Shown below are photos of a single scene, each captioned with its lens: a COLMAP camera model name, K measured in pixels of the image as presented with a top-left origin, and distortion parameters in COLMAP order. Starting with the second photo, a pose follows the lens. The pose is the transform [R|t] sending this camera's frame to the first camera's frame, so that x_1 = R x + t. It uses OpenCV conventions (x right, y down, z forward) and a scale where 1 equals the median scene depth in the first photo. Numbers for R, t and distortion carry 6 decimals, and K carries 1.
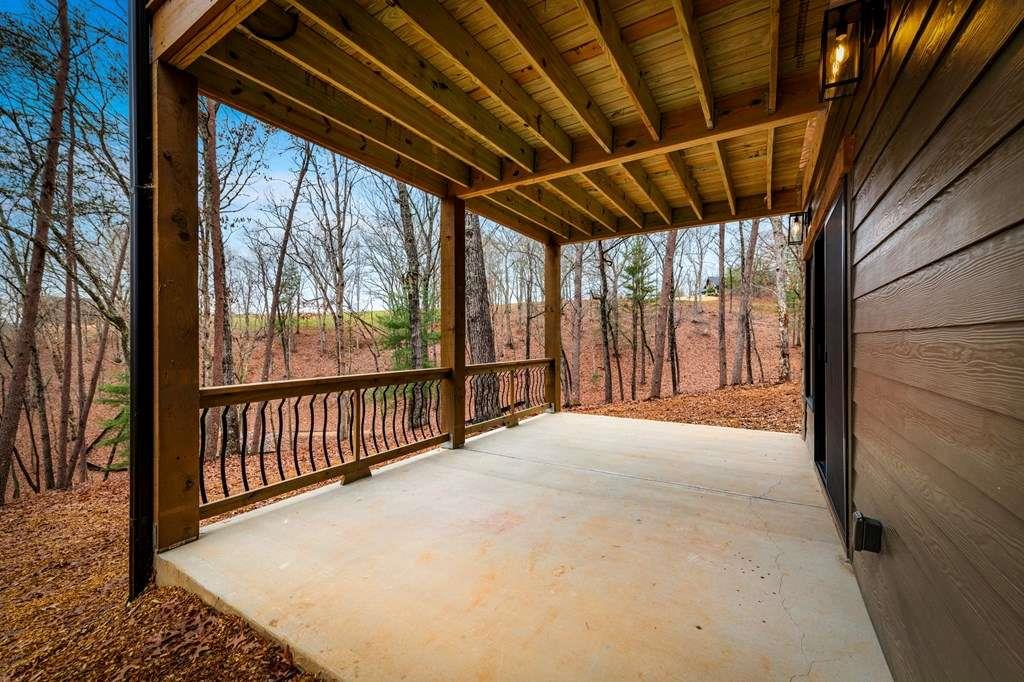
lens RADIAL K [[408.2, 0, 512.9], [0, 408.2, 345.5], [0, 0, 1]] dist [0.008127, -0.000035]
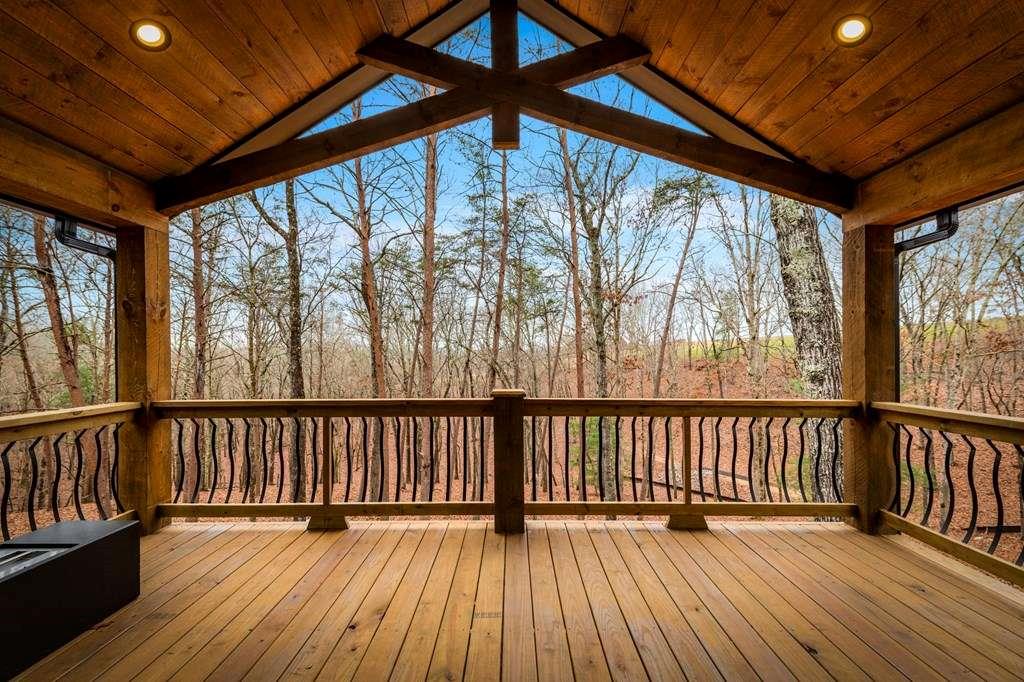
lens RADIAL K [[420.9, 0, 512.2], [0, 420.9, 342.2], [0, 0, 1]] dist [0.009752, -0.000261]
pose [[0.523876, -0.025199, -0.851422, 0.156327], [-0.013771, 0.999181, -0.038045, -0.002927], [0.851683, 0.031656, 0.523100, 0.256730]]
